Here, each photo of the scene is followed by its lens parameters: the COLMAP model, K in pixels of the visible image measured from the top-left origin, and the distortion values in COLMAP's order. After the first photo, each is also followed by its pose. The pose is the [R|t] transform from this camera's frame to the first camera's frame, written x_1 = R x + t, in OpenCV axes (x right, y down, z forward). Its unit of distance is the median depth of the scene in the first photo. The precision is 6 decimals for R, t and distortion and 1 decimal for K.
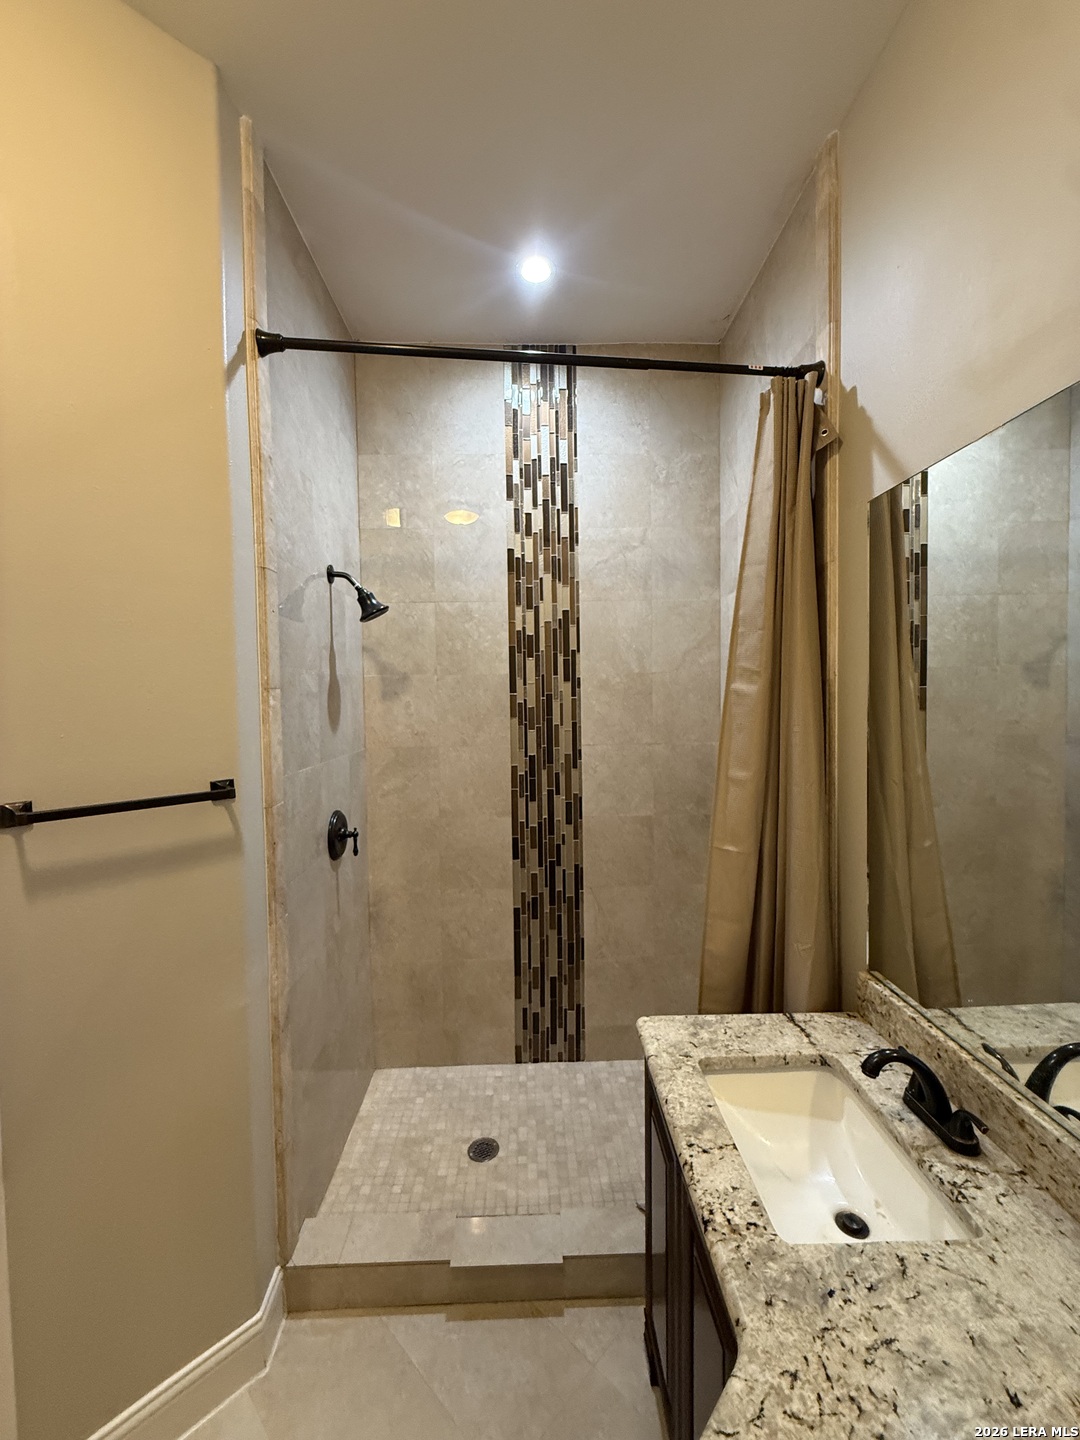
lens RADIAL K [[580.1, 0, 526.2], [0, 580.1, 719.6], [0, 0, 1]] dist [-0.000551, 0.000884]
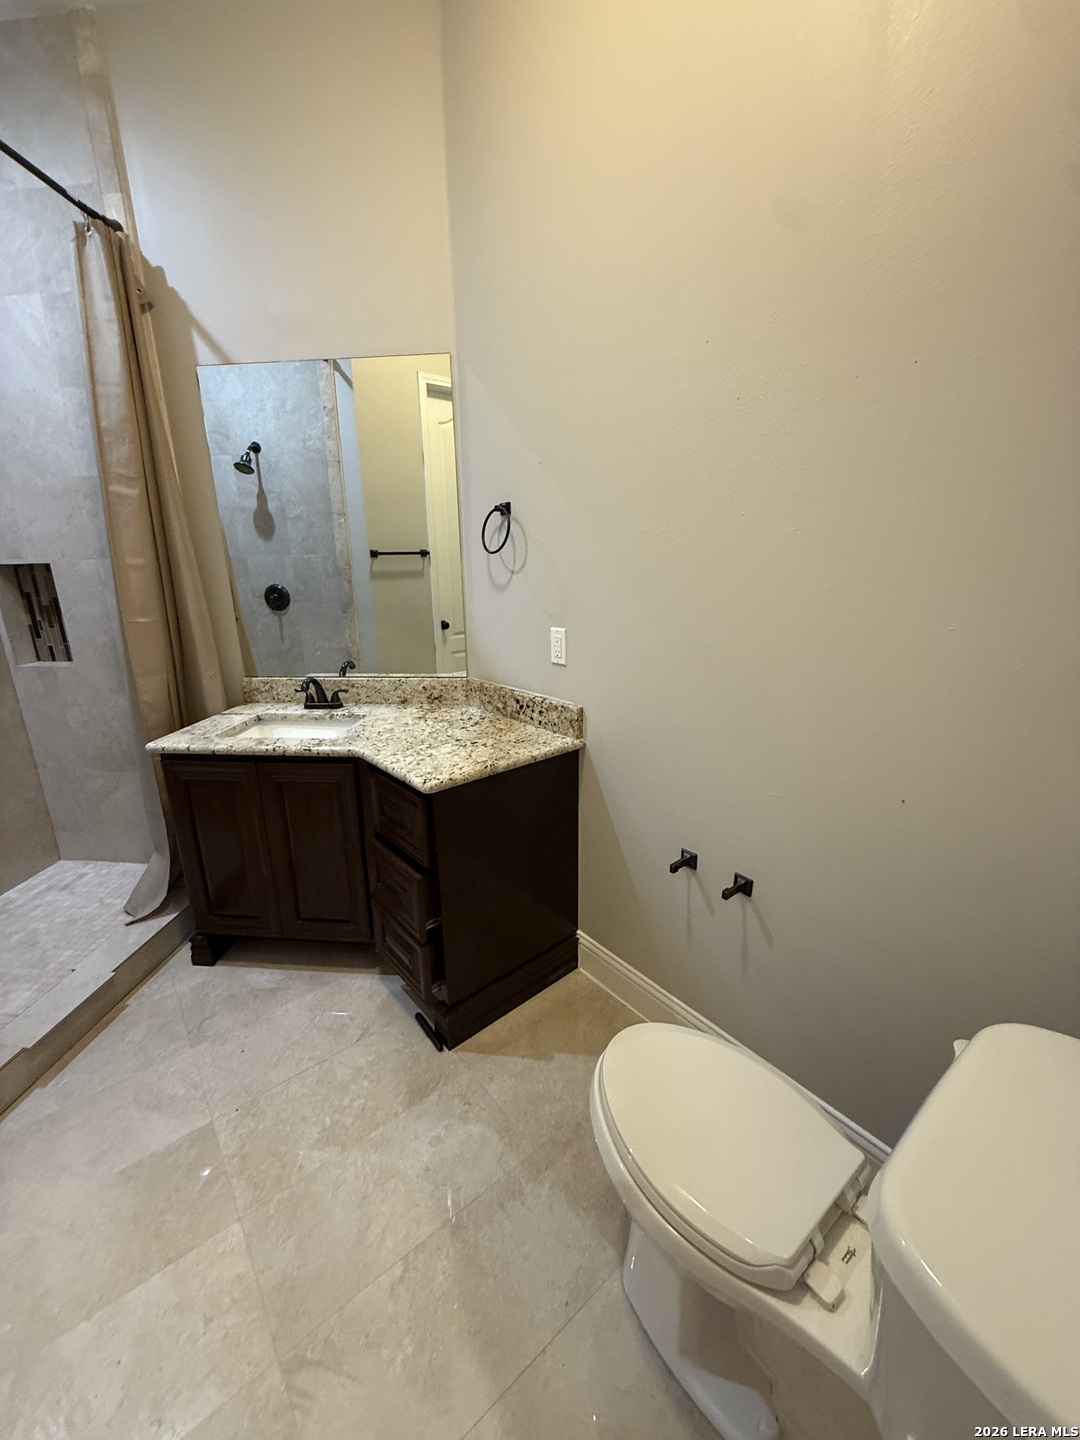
lens RADIAL K [[580.1, 0, 540.6], [0, 580.1, 722.3], [0, 0, 1]] dist [-0.000551, 0.000884]
pose [[0.117284, -0.263210, 0.957583, -0.555137], [0.049116, 0.964595, 0.259121, 0.096458], [-0.991883, 0.016642, 0.126059, -0.035163]]
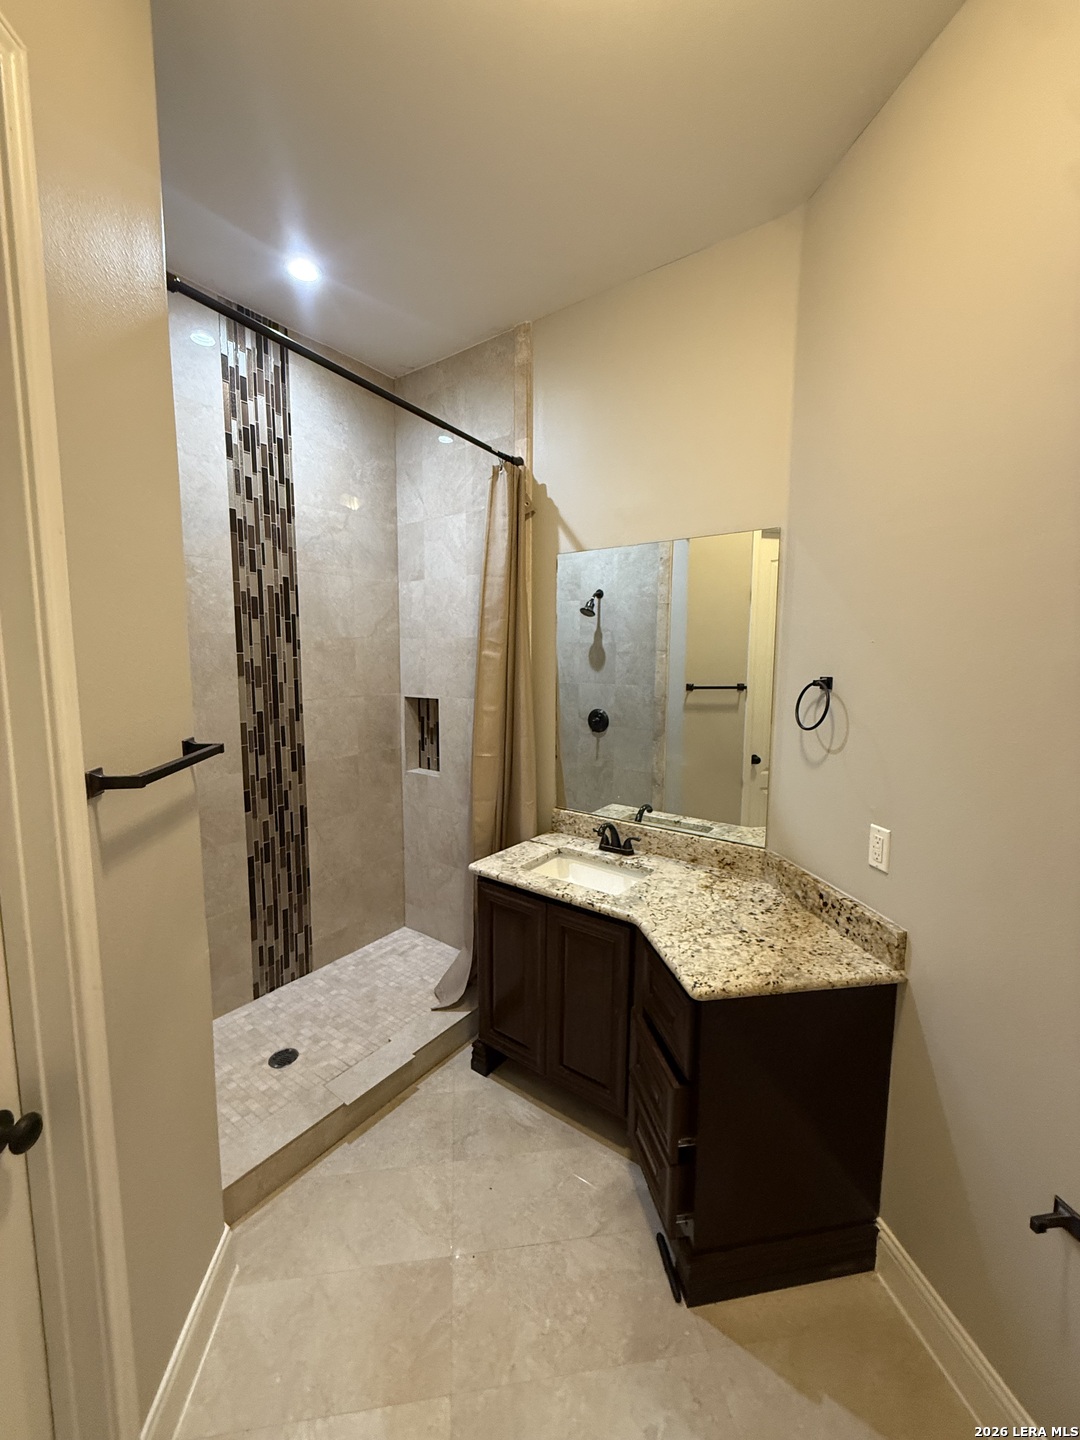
lens RADIAL K [[580.1, 0, 537.0], [0, 580.1, 722.3], [0, 0, 1]] dist [-0.000551, 0.000884]
pose [[0.613219, -0.075258, 0.786320, -0.522057], [0.016864, 0.996472, 0.082220, 0.002081], [-0.789733, -0.037159, 0.612325, -0.052440]]
